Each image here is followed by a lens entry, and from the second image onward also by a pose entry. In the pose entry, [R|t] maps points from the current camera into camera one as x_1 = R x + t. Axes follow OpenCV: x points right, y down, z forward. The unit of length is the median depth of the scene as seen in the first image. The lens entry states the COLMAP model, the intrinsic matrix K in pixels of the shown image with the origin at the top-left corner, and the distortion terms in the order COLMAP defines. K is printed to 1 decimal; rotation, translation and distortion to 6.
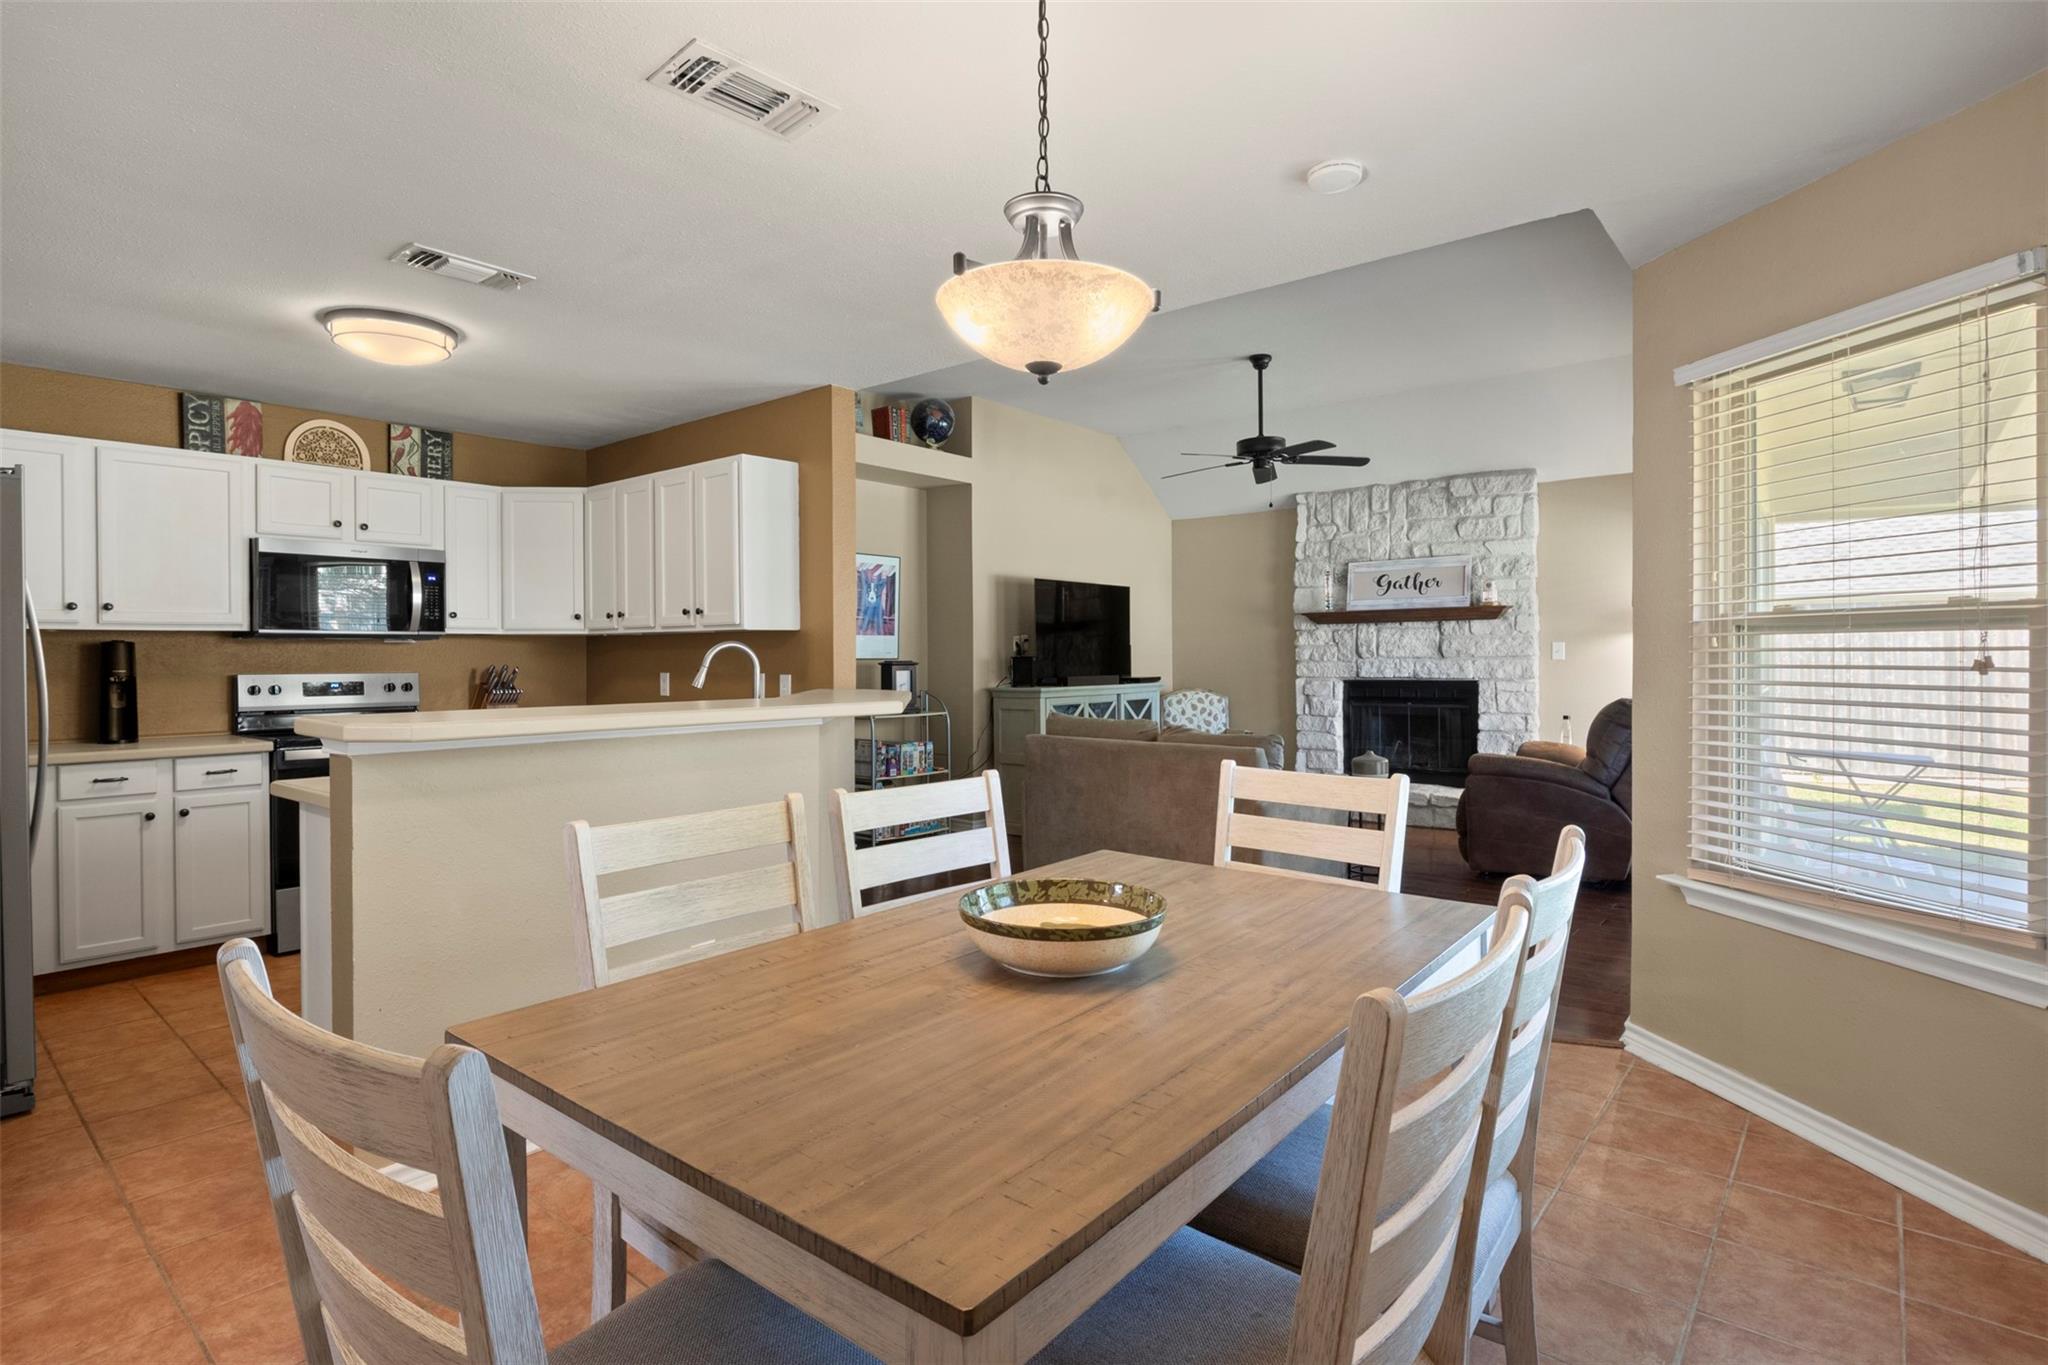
lens RADIAL K [[1027.5, 0, 1046.7], [0, 1027.5, 648.3], [0, 0, 1]] dist [-0.007634, -0.002139]
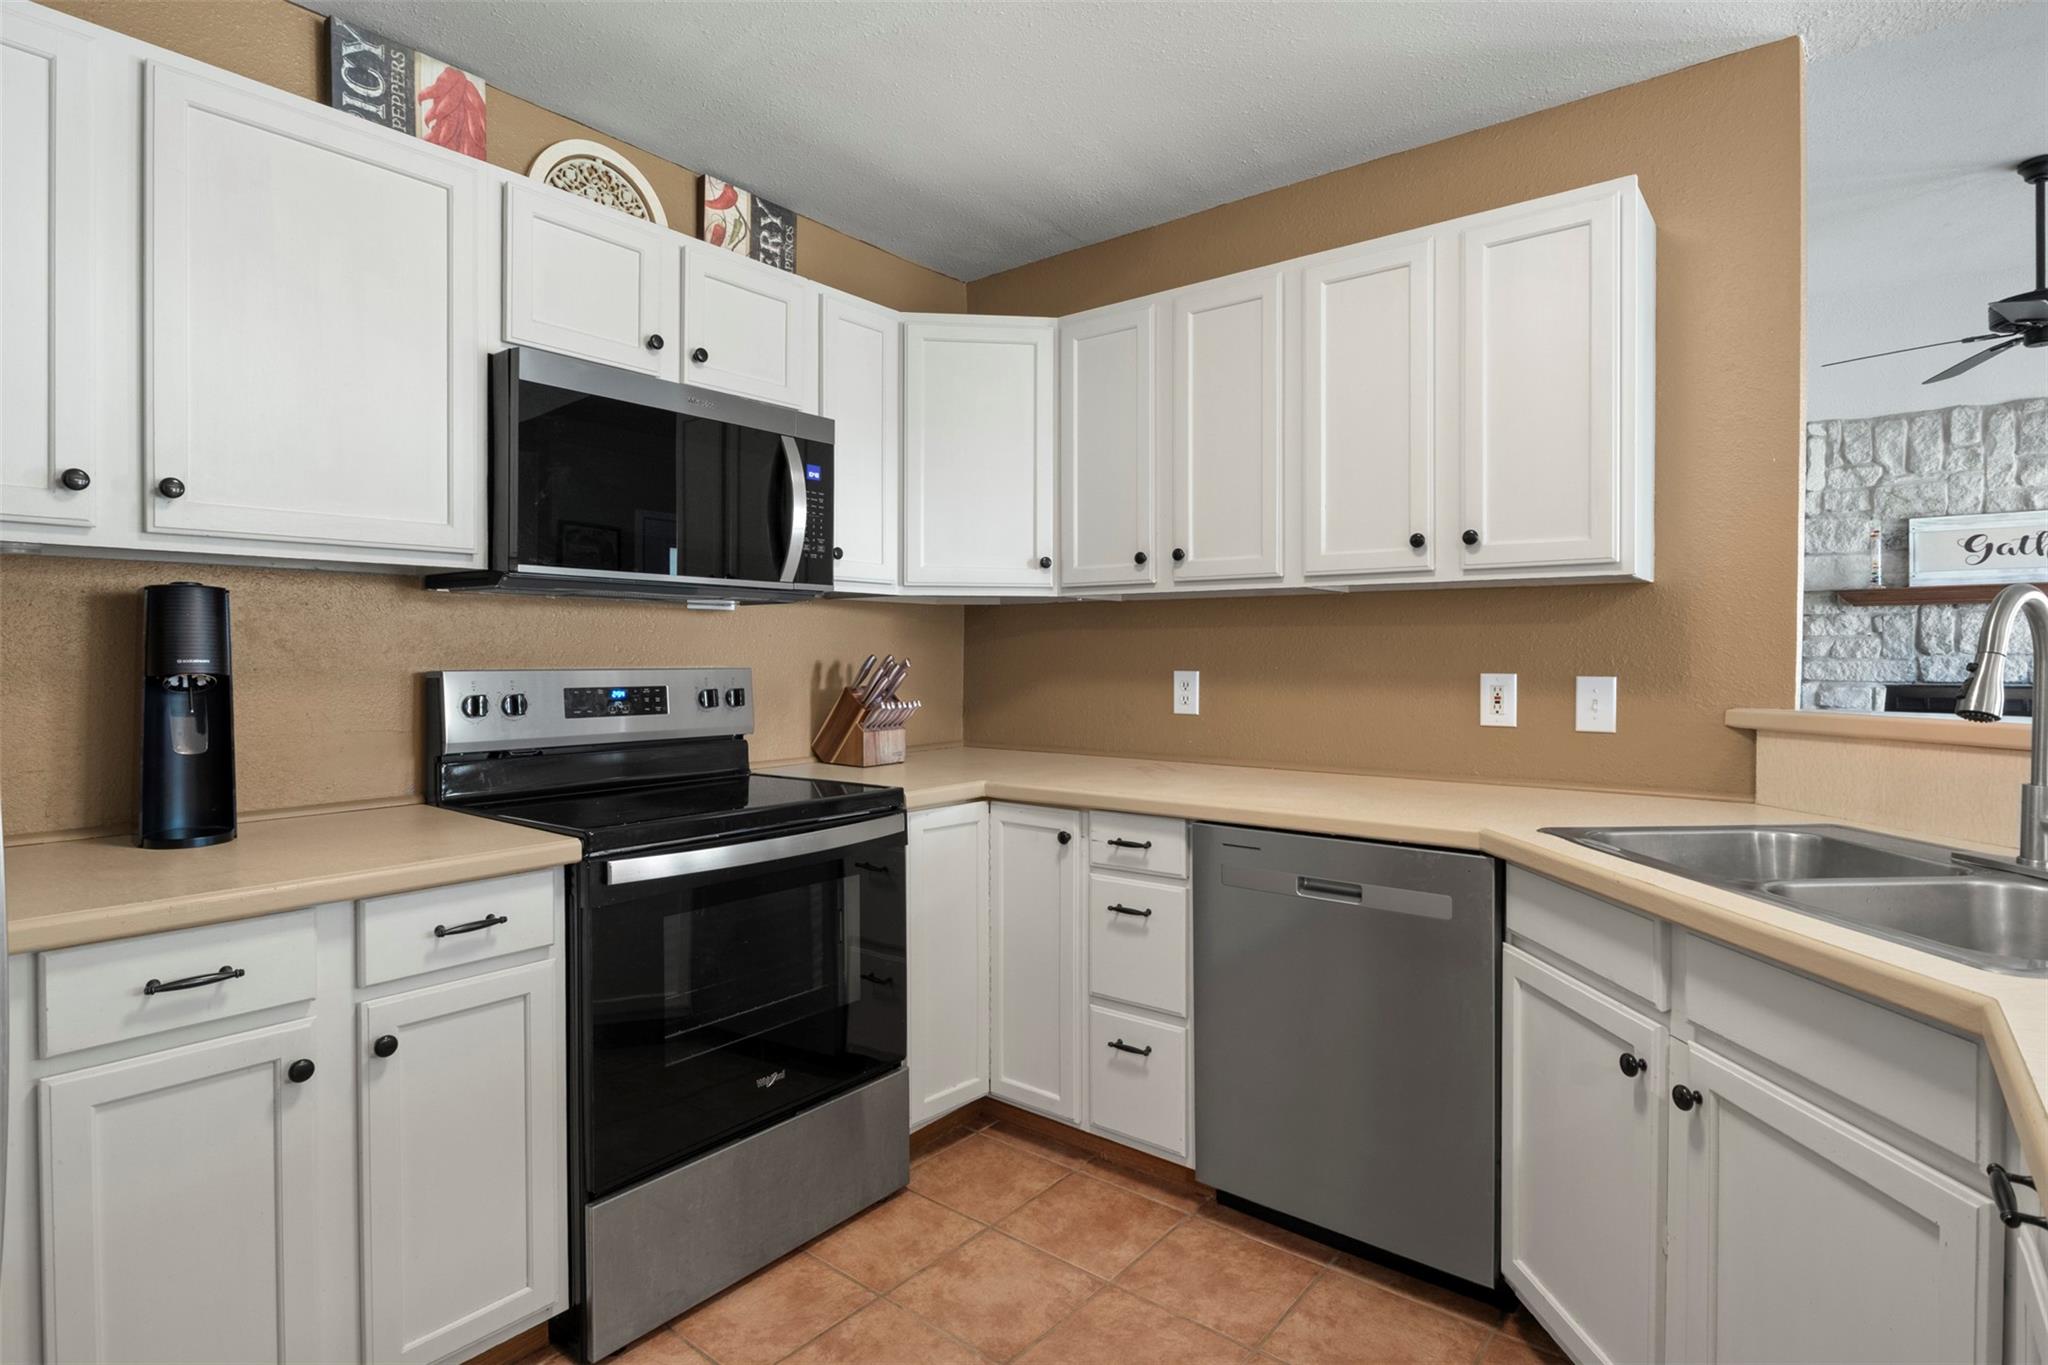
lens RADIAL K [[1027.5, 0, 1046.7], [0, 1027.5, 648.3], [0, 0, 1]] dist [-0.007634, -0.002139]
pose [[0.999700, 0.006658, 0.023588, -0.342100], [-0.006724, 0.999974, 0.002737, 0.008224], [-0.023569, -0.002895, 0.999718, 0.347679]]
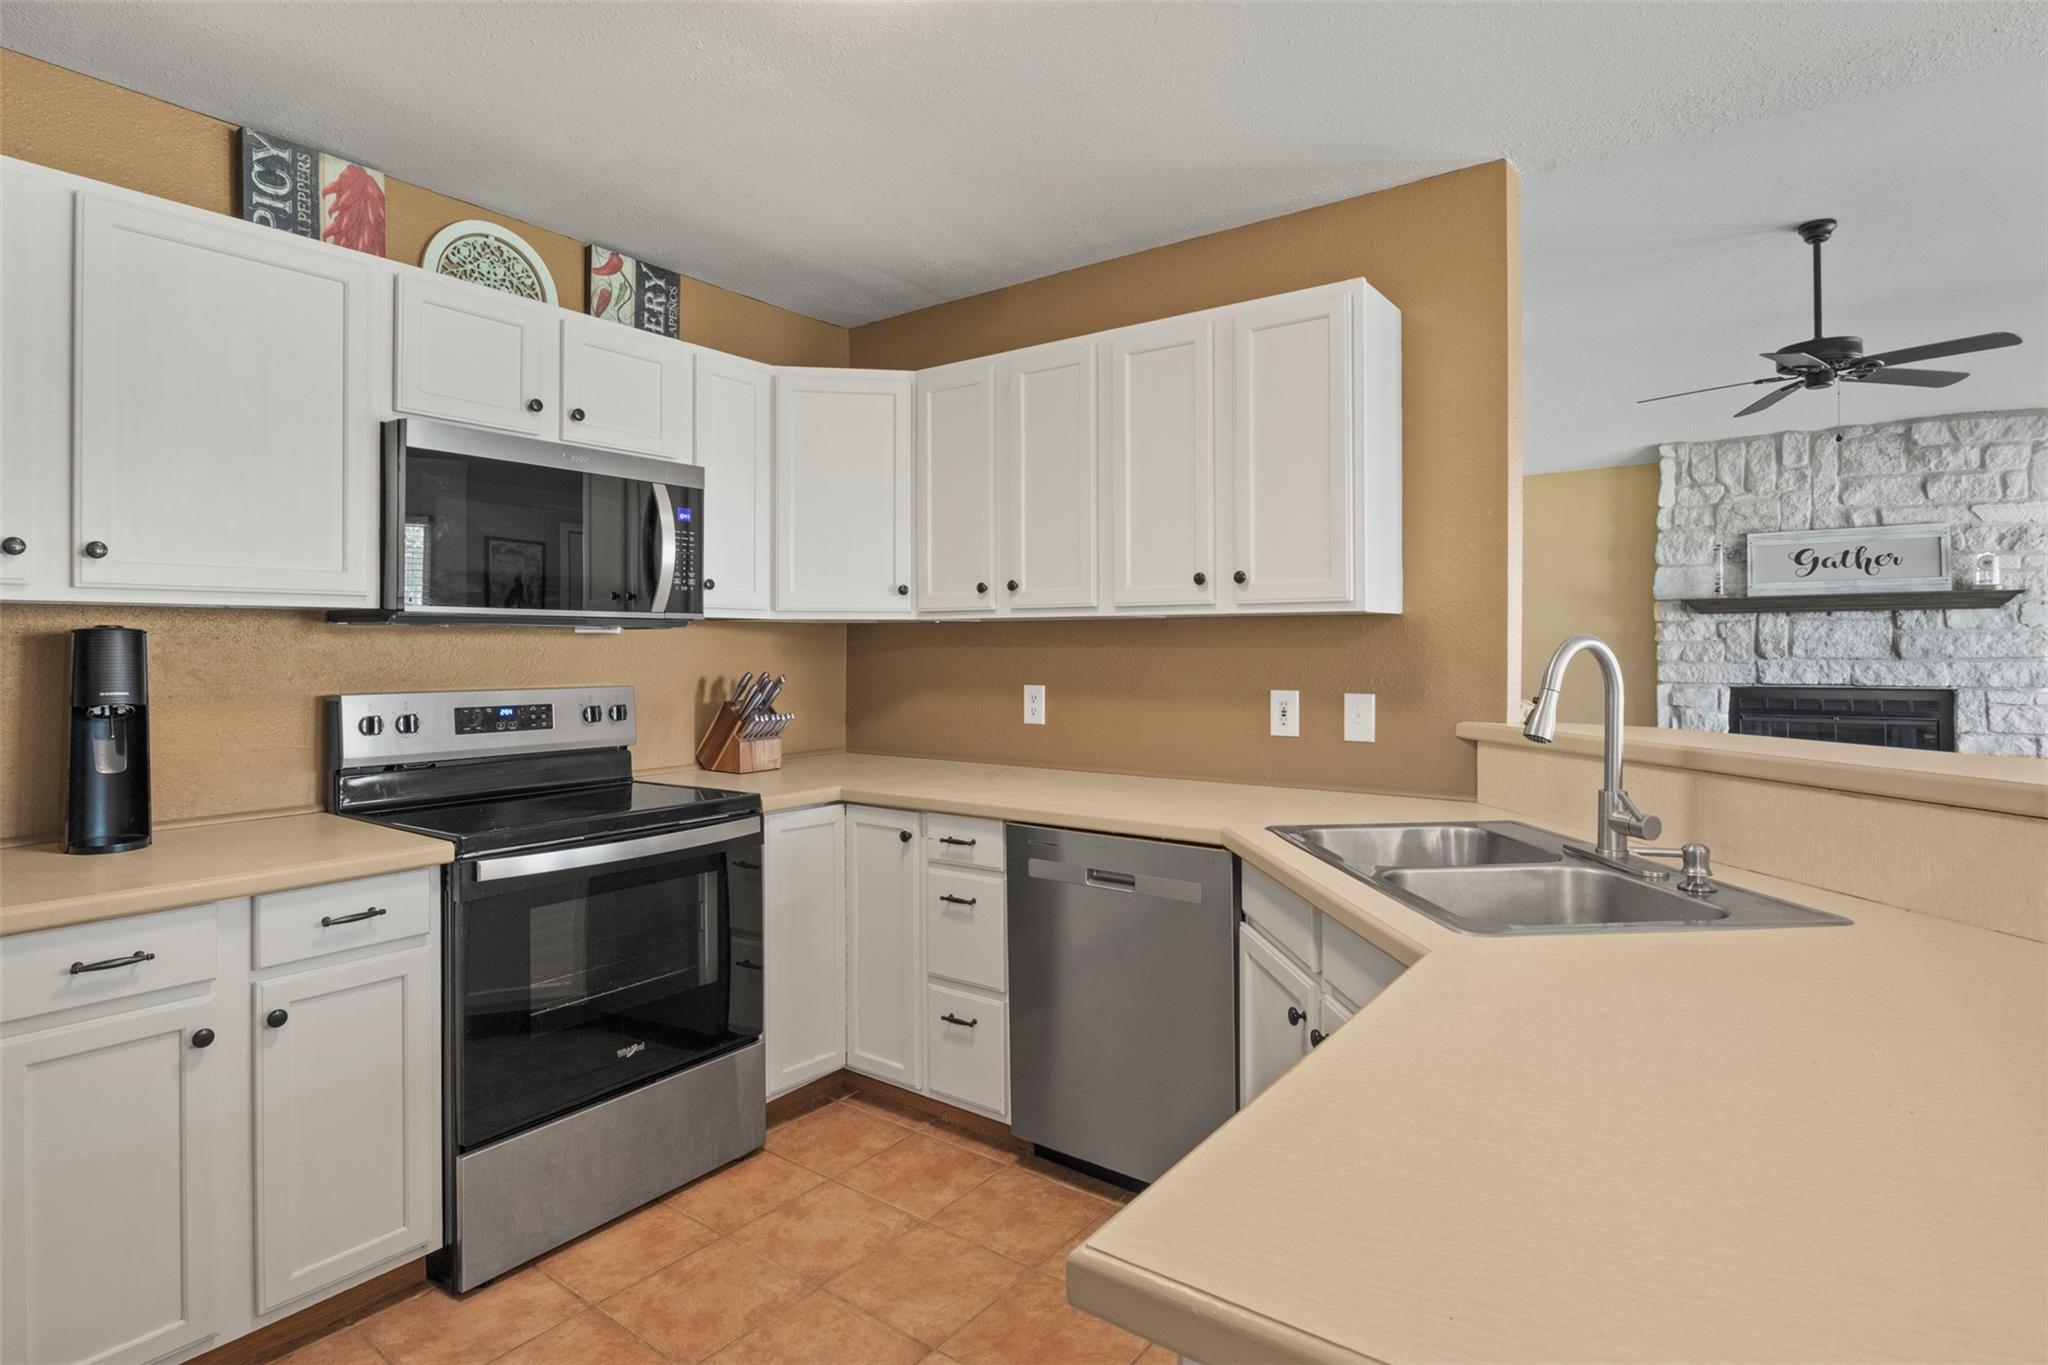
lens RADIAL K [[1031.6, 0, 1047.4], [0, 1031.6, 629.3], [0, 0, 1]] dist [-0.006624, -0.002864]
pose [[0.997946, 0.005333, 0.063844, -0.301358], [-0.004692, 0.999937, -0.010186, -0.002066], [-0.063894, 0.009865, 0.997908, 0.297741]]
